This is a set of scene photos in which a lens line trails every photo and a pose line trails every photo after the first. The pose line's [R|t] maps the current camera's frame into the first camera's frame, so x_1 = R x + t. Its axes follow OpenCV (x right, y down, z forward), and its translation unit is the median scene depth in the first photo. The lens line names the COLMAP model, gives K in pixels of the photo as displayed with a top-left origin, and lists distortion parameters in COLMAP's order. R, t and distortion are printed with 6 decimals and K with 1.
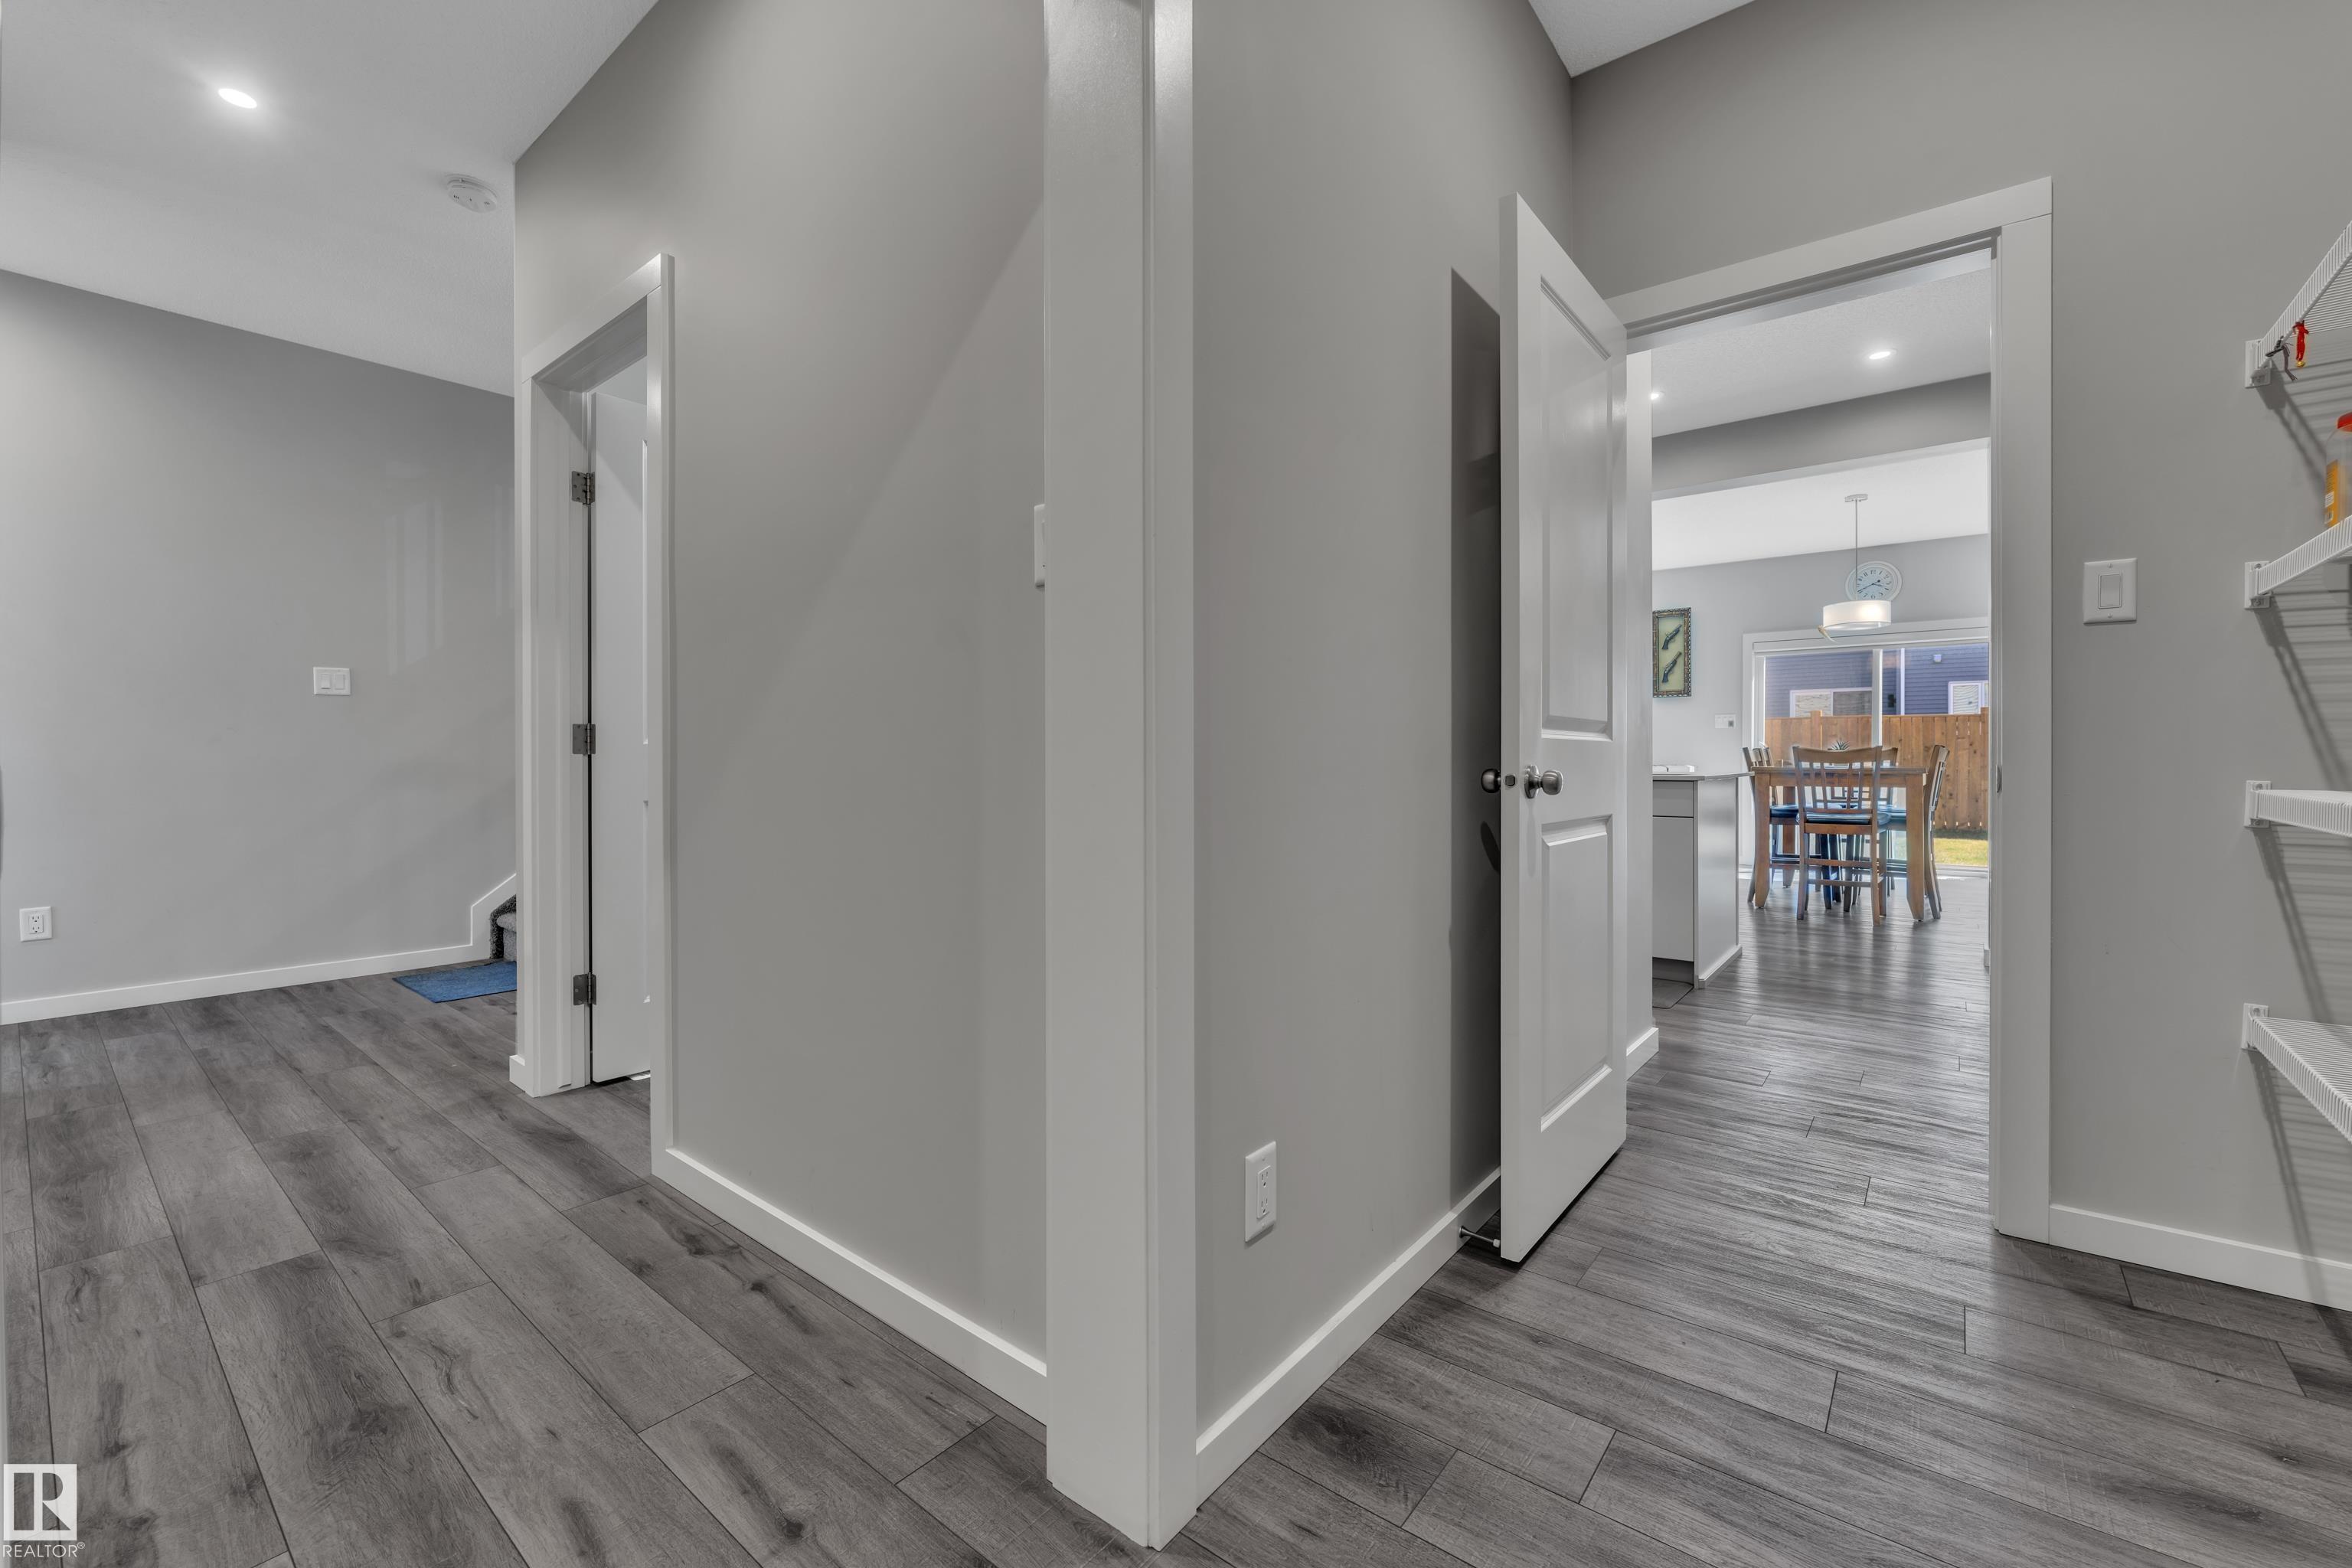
lens RADIAL K [[961.0, 0, 1195.0], [0, 961.0, 755.2], [0, 0, 1]] dist [-0.001712, 0.000976]
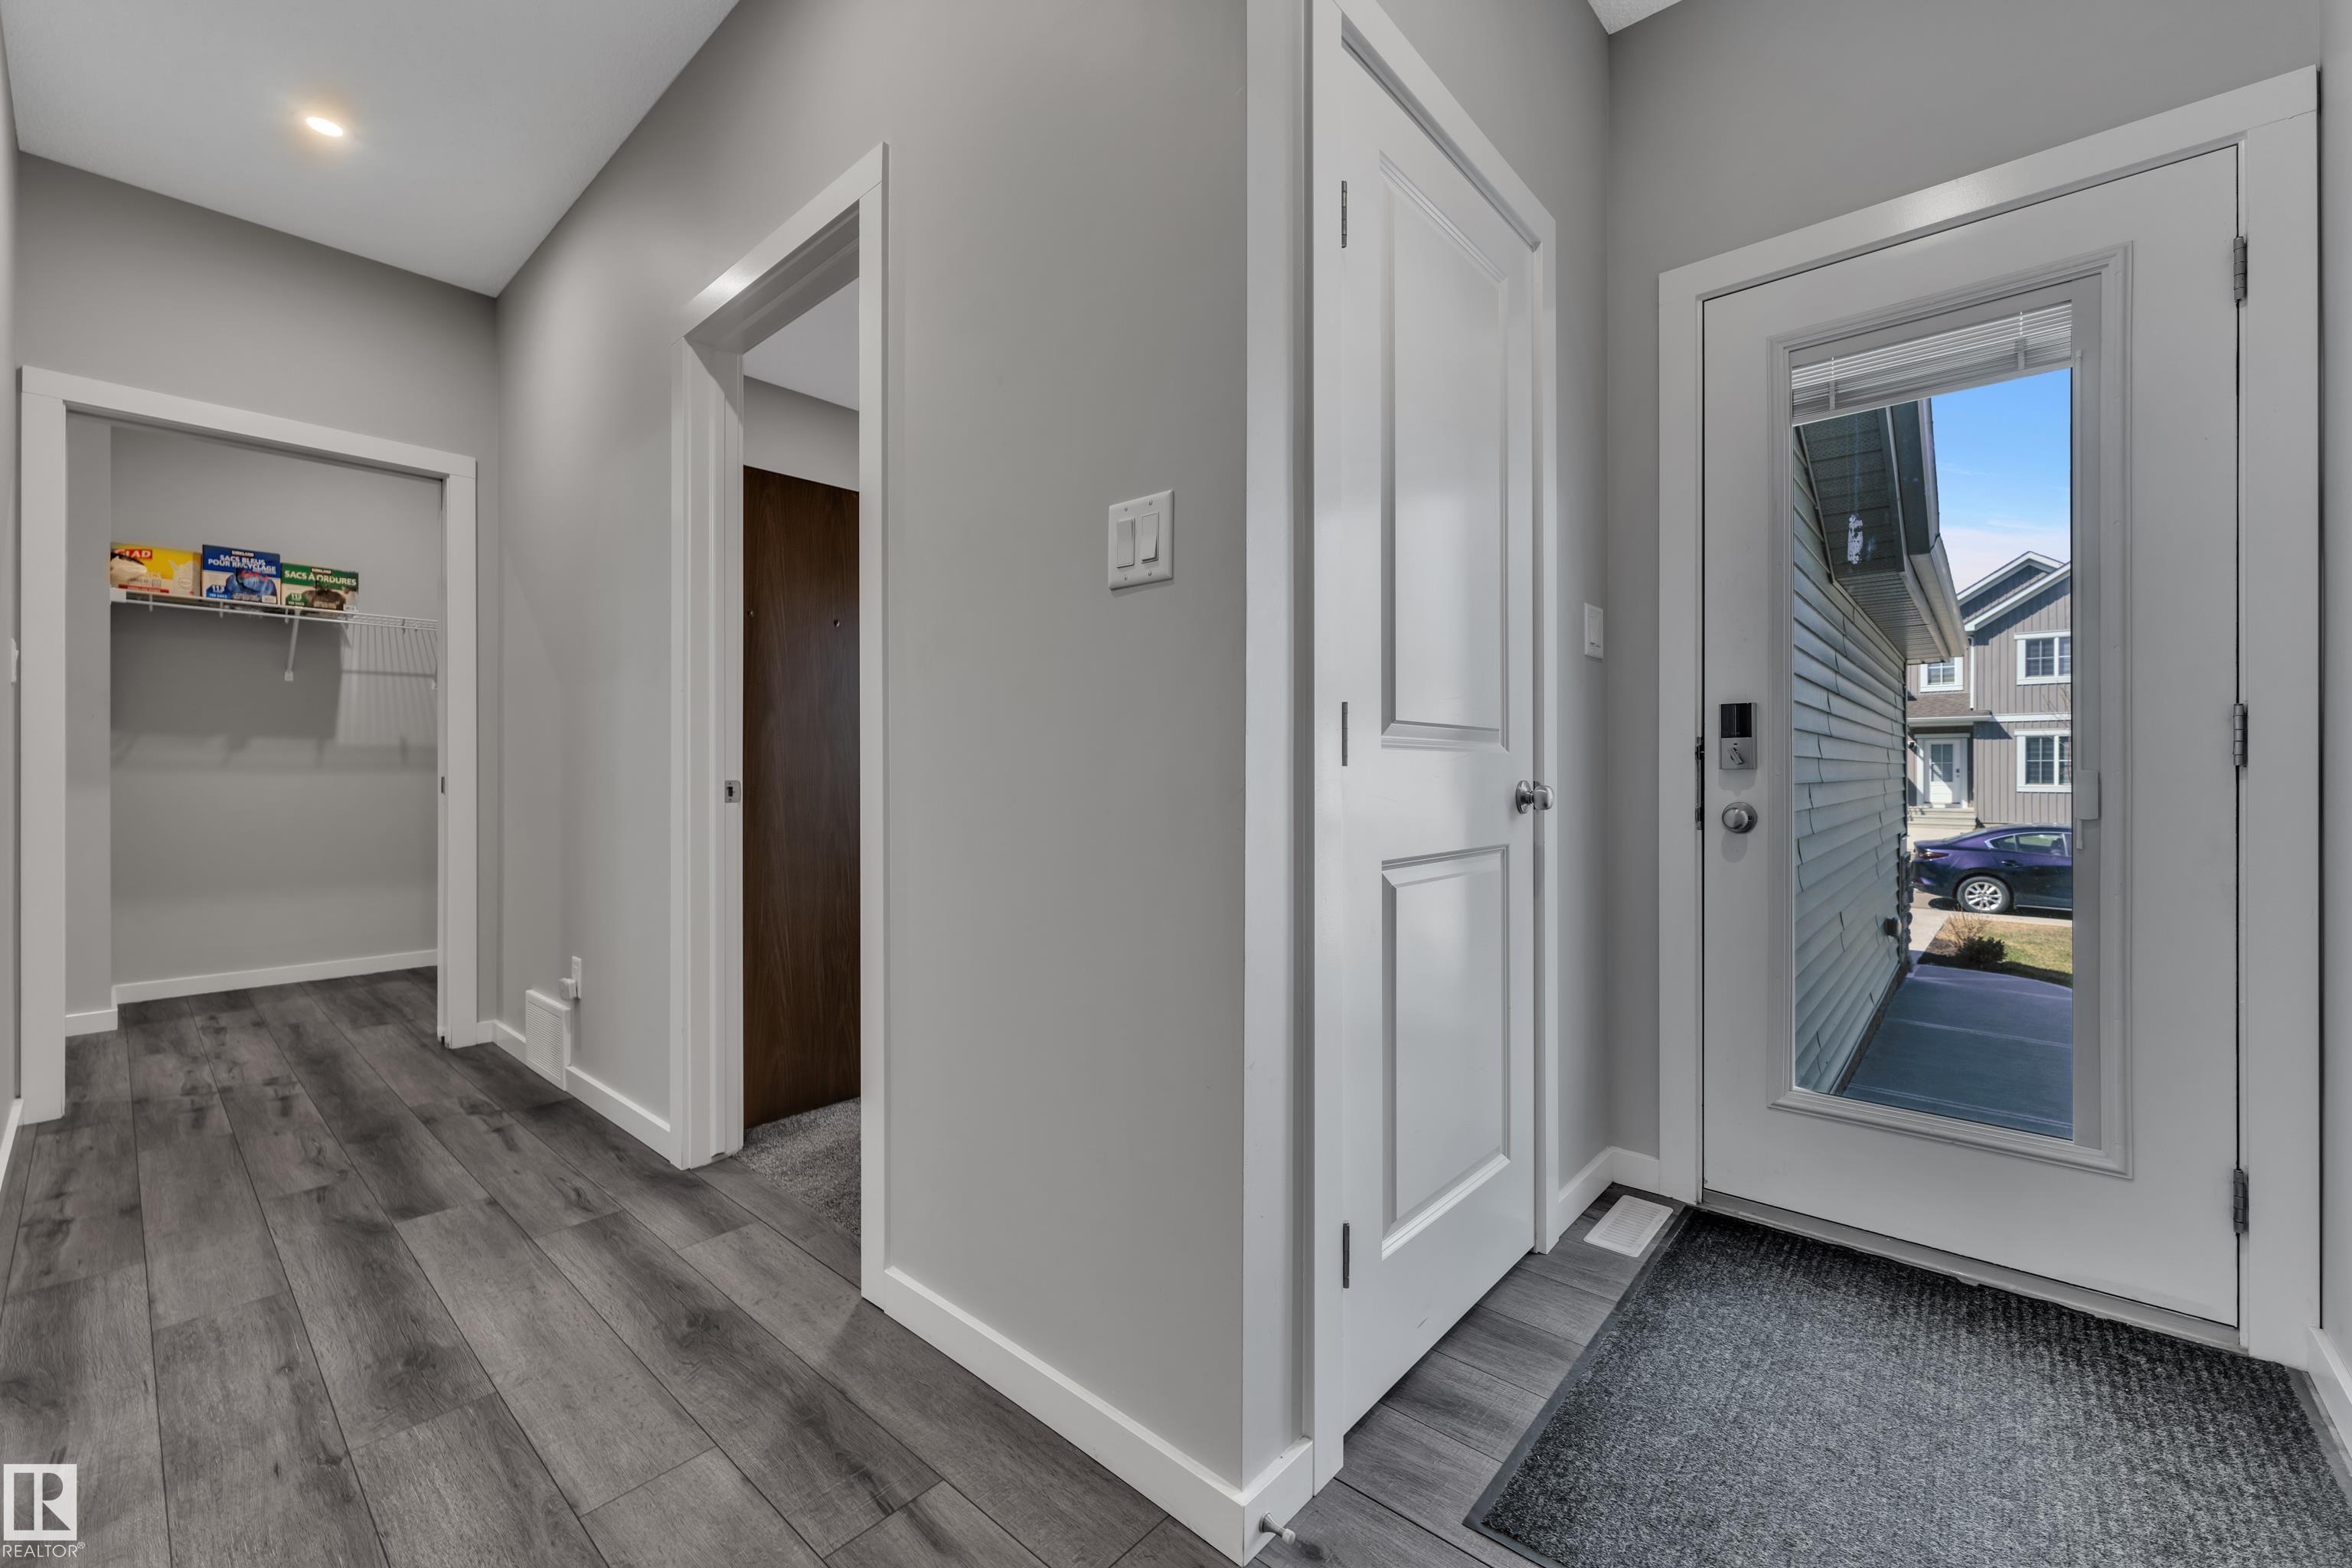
lens RADIAL K [[948.0, 0, 1174.6], [0, 948.0, 779.1], [0, 0, 1]] dist [-0.008384, 0.000656]
pose [[-0.998673, -0.000899, 0.051487, -1.826101], [-0.000764, 0.999996, 0.002631, 0.014100], [-0.051489, 0.002588, -0.998670, 1.993823]]
